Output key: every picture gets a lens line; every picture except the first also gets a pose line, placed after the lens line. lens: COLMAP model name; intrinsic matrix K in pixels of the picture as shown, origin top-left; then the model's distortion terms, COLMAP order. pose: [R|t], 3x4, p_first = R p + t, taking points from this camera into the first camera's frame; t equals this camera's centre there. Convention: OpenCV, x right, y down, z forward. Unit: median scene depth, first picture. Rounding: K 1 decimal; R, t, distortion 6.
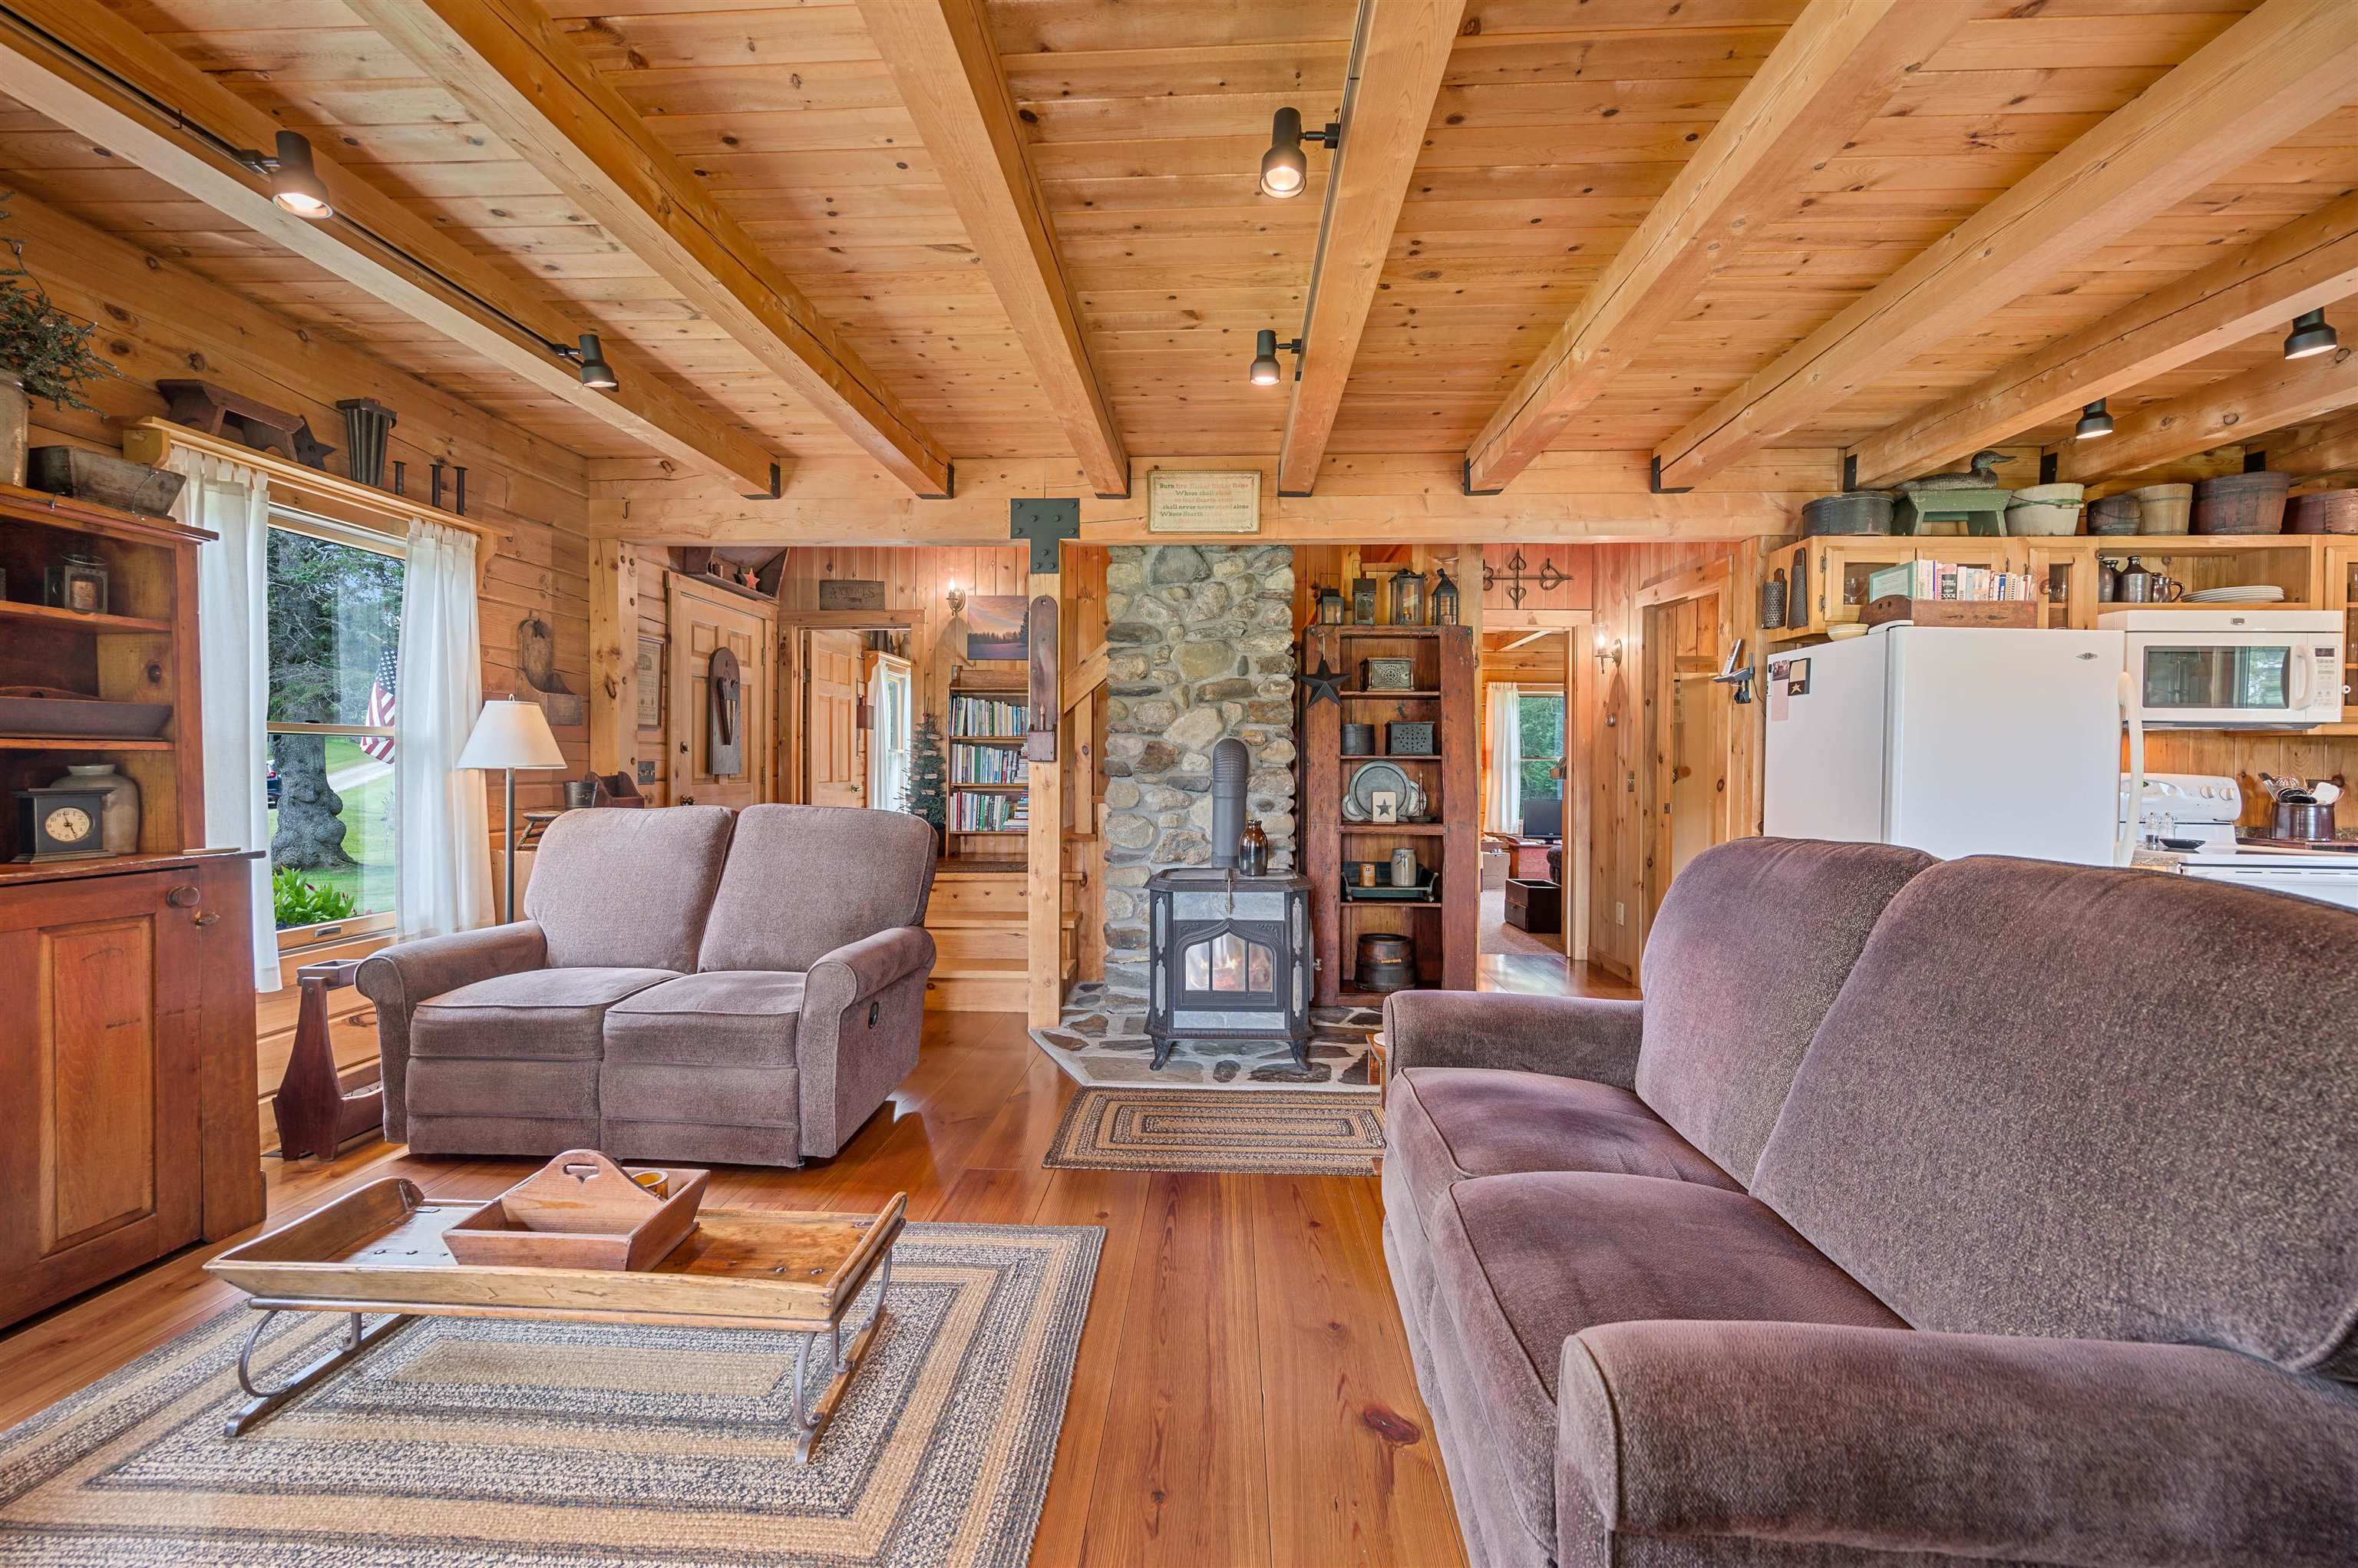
lens RADIAL K [[916.1, 0, 1173.1], [0, 916.1, 776.1], [0, 0, 1]] dist [0.003618, -0.001701]
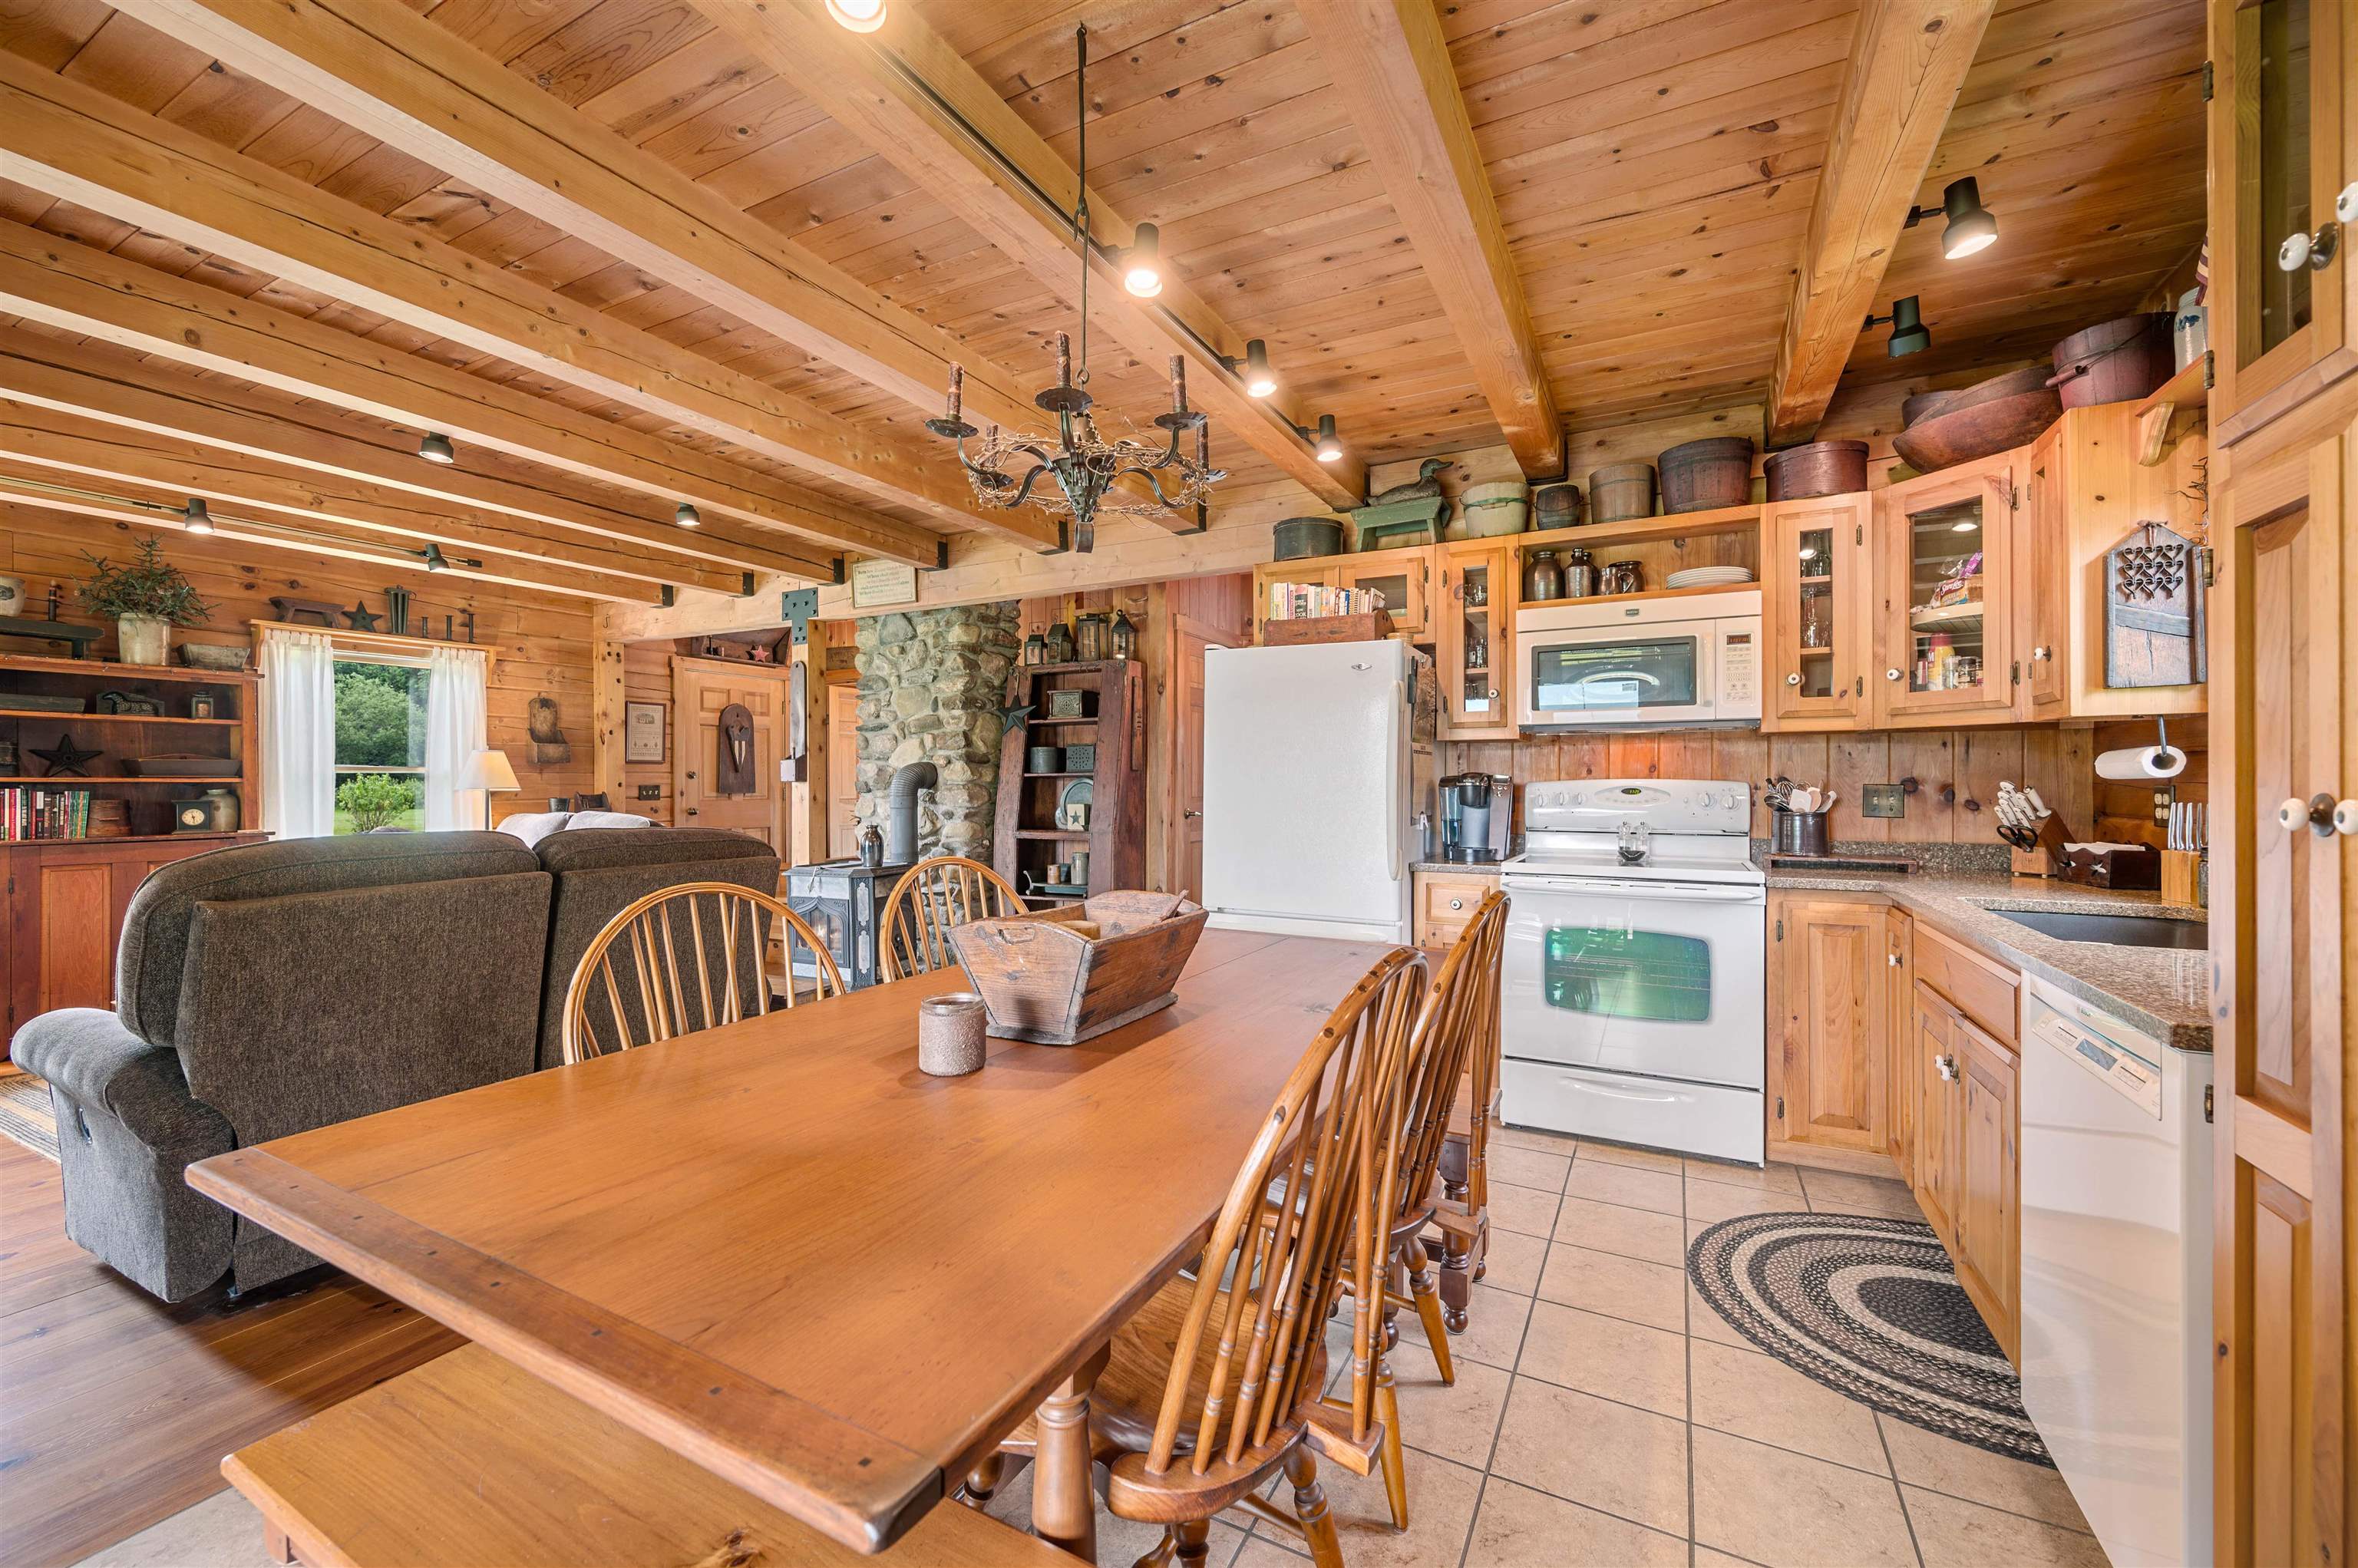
lens RADIAL K [[916.1, 0, 1185.9], [0, 916.1, 788.8], [0, 0, 1]] dist [0.003618, -0.001701]
pose [[0.914329, -0.009605, -0.404858, 0.904762], [0.006025, 0.999931, -0.010116, 0.011204], [0.404927, 0.006810, 0.914324, -0.015127]]
